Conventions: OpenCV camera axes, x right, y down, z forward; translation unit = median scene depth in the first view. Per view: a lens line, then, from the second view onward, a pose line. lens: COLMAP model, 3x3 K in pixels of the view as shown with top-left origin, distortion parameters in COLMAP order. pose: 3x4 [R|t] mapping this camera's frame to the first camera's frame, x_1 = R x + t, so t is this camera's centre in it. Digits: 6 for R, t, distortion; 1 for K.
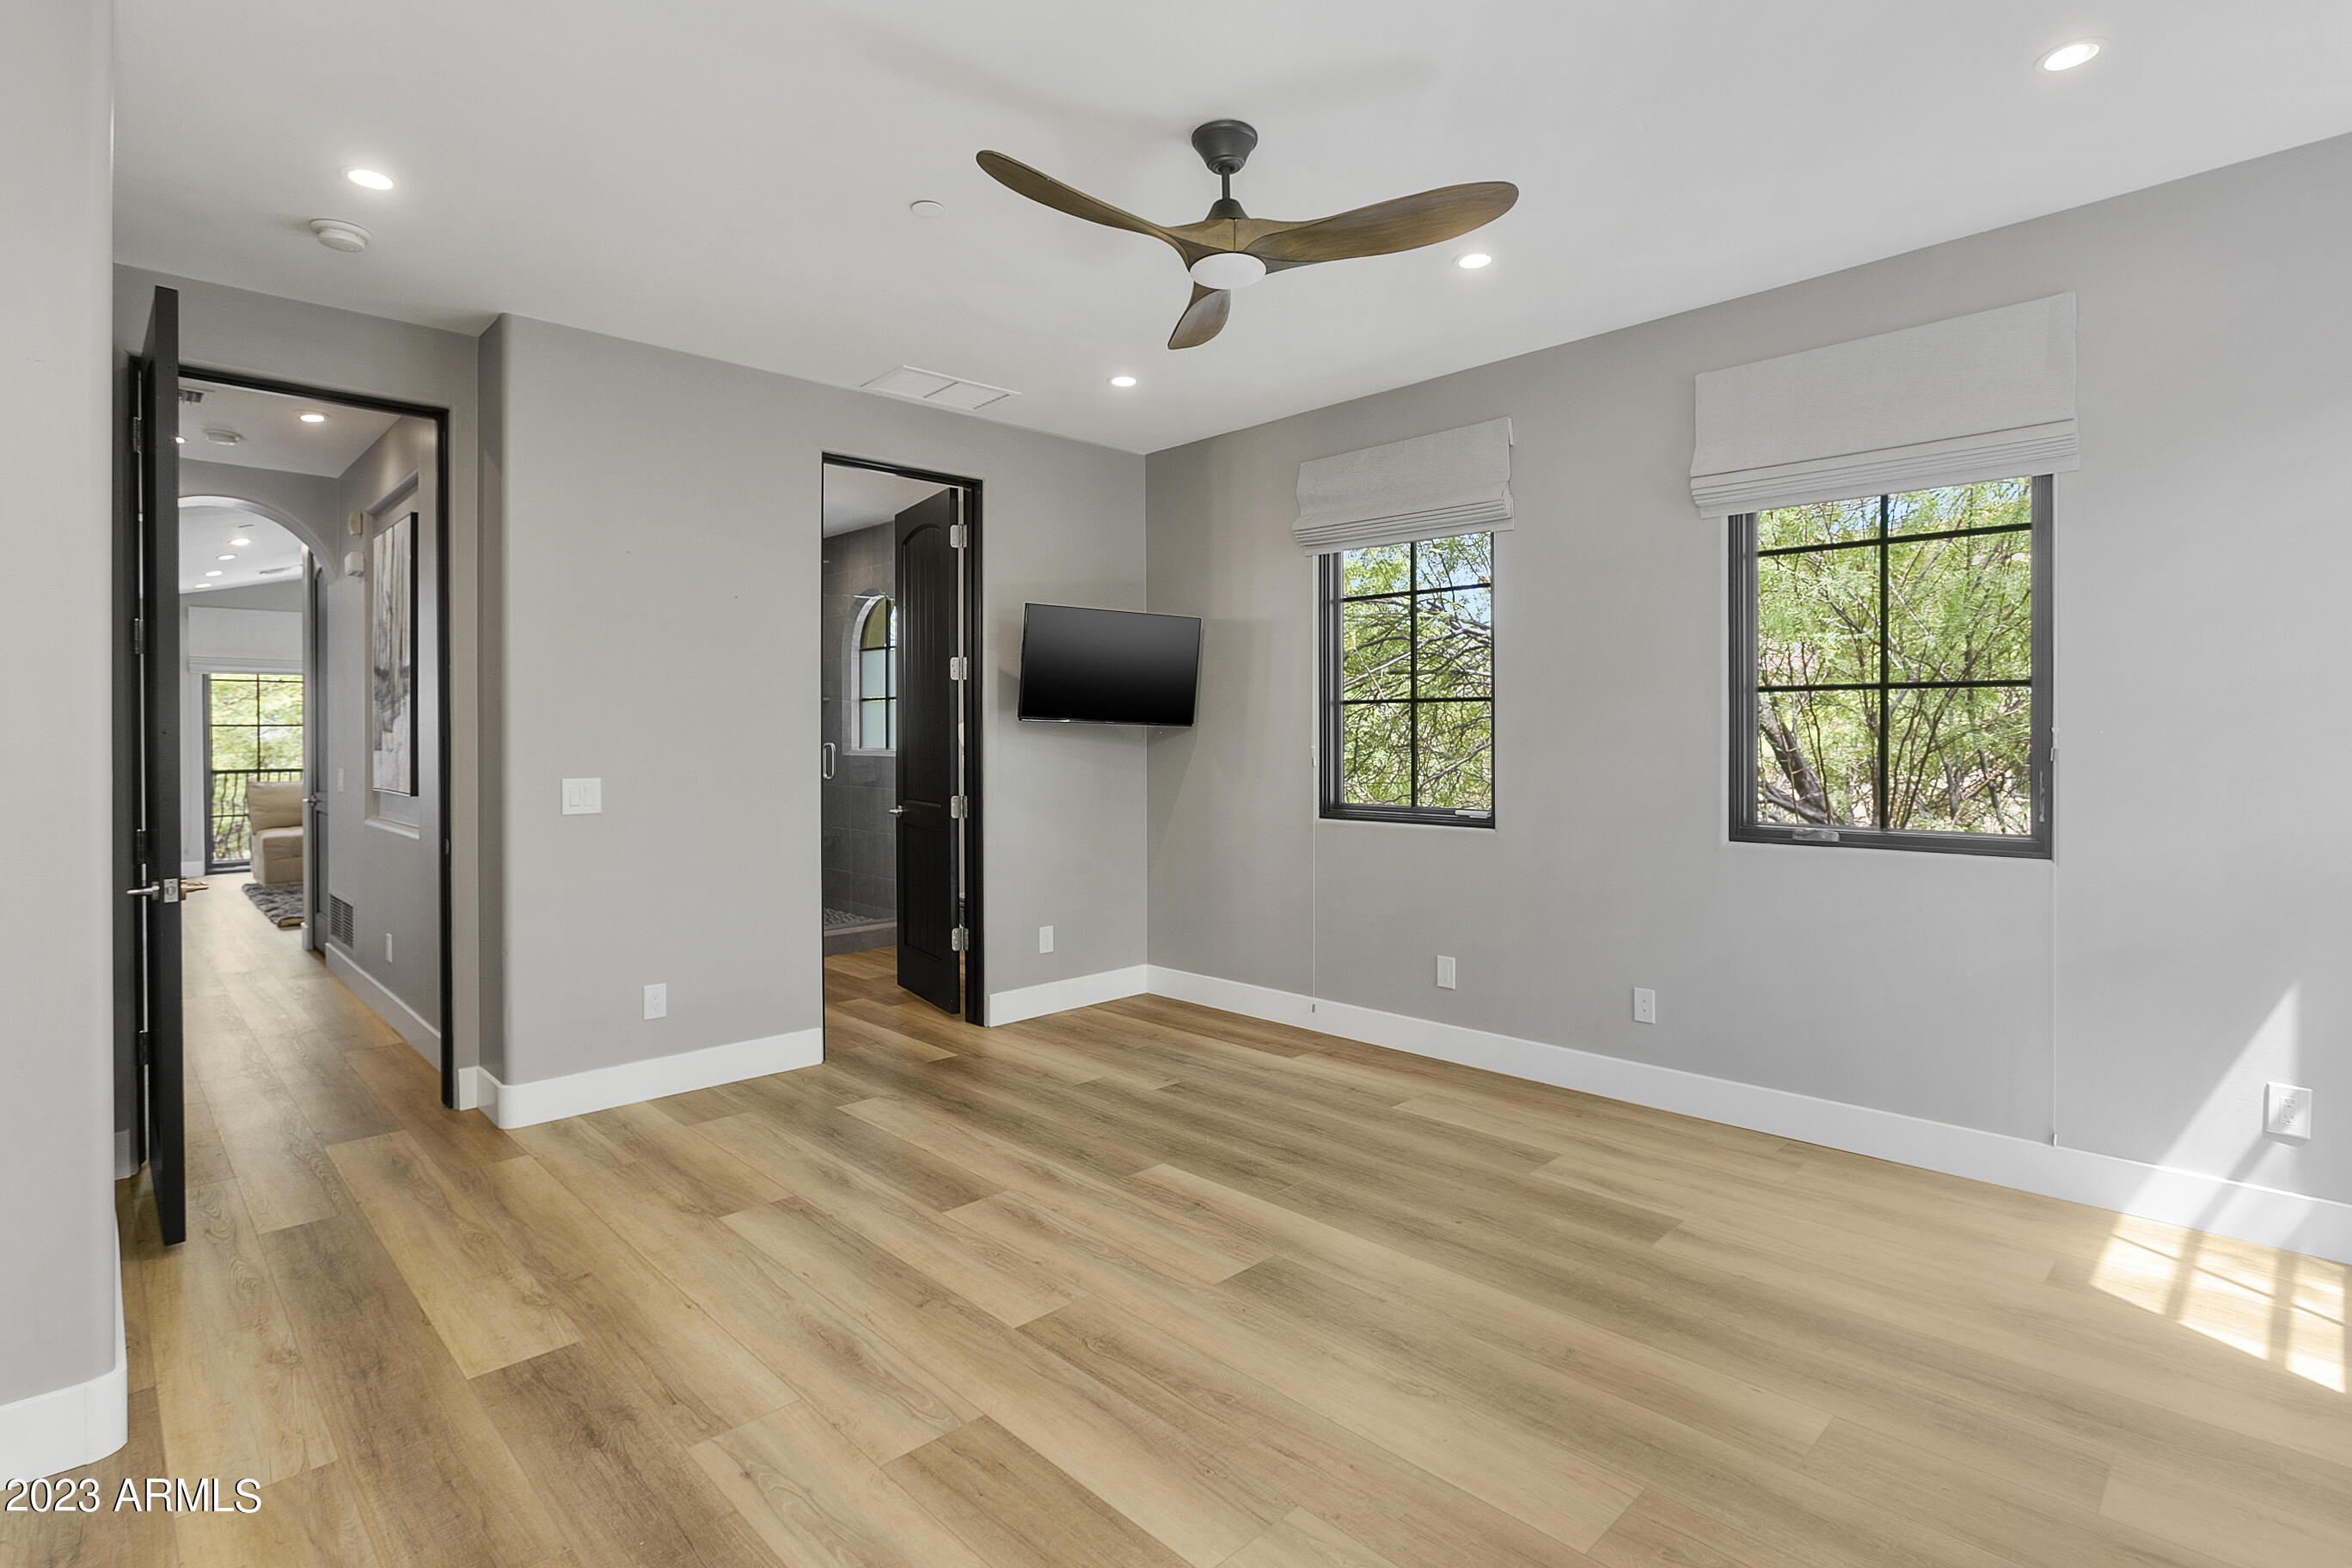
lens RADIAL K [[1132.5, 0, 1169.0], [0, 1132.5, 772.5], [0, 0, 1]] dist [-0.011152, 0.001672]
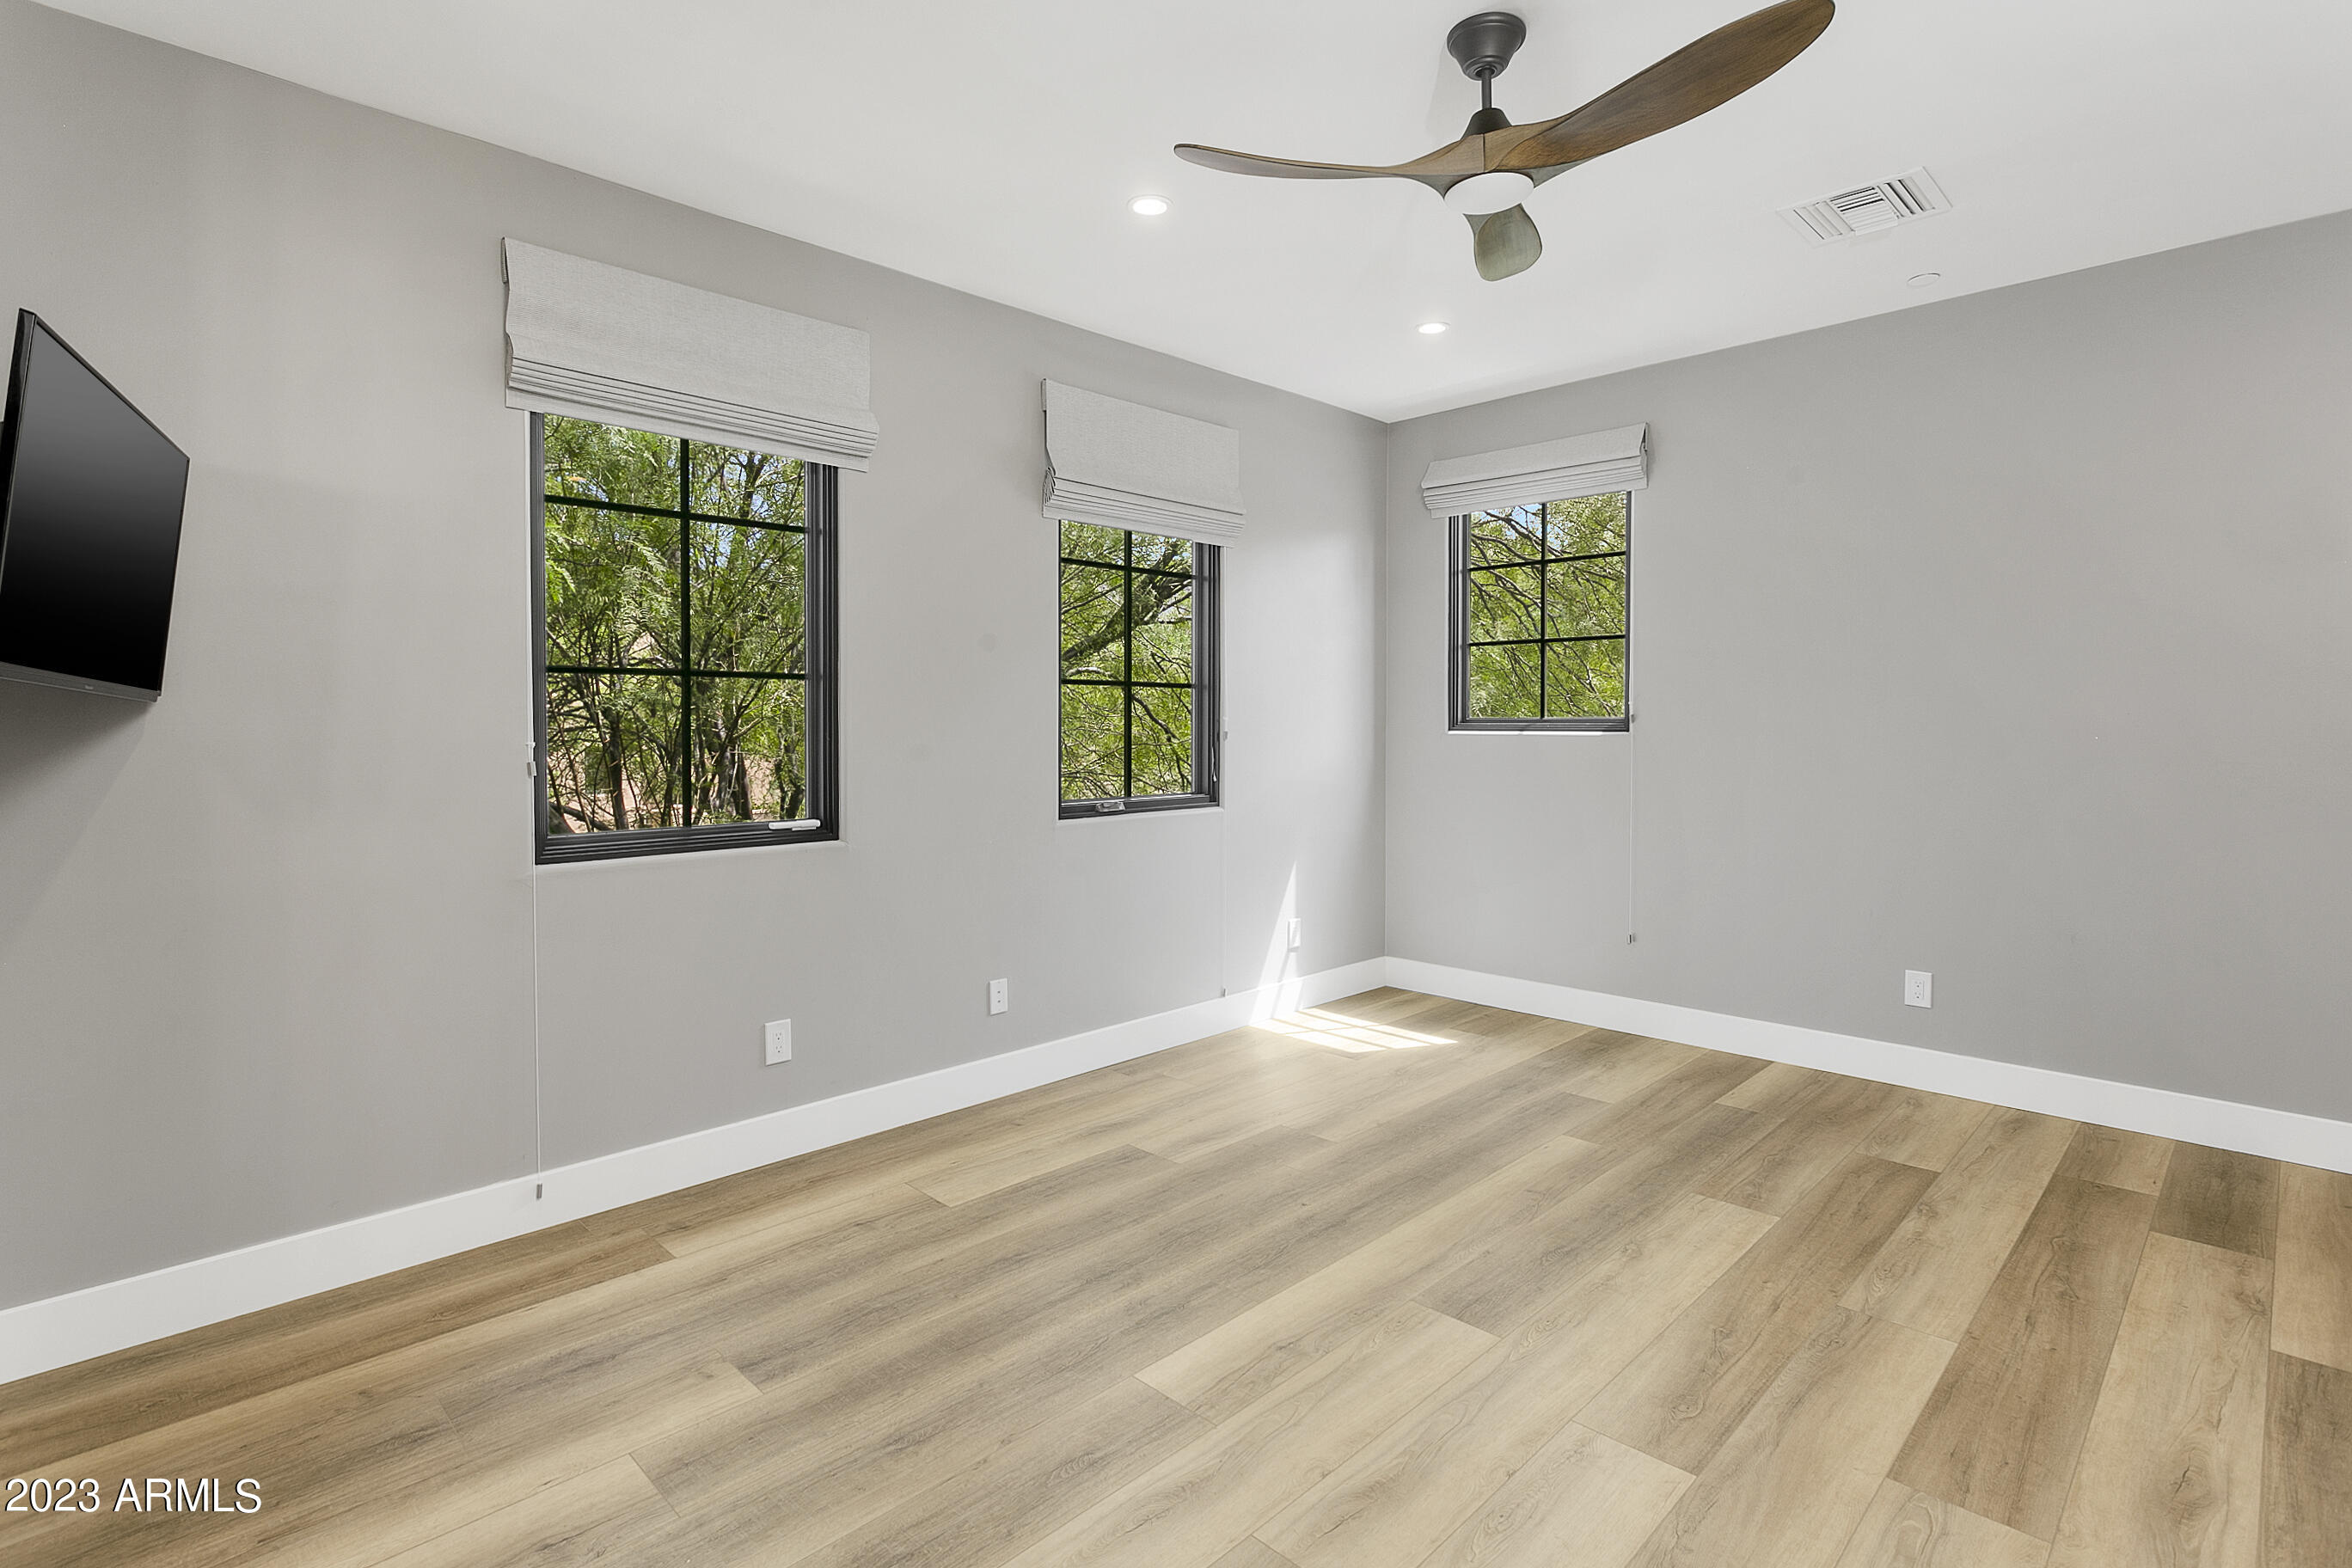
lens RADIAL K [[1132.5, 0, 1168.7], [0, 1132.5, 764.1], [0, 0, 1]] dist [-0.011152, 0.001672]
pose [[-0.010733, -0.029561, 0.999505, -0.677908], [0.034688, 0.998950, 0.029917, -0.025255], [-0.999341, 0.034992, -0.009697, 1.027504]]
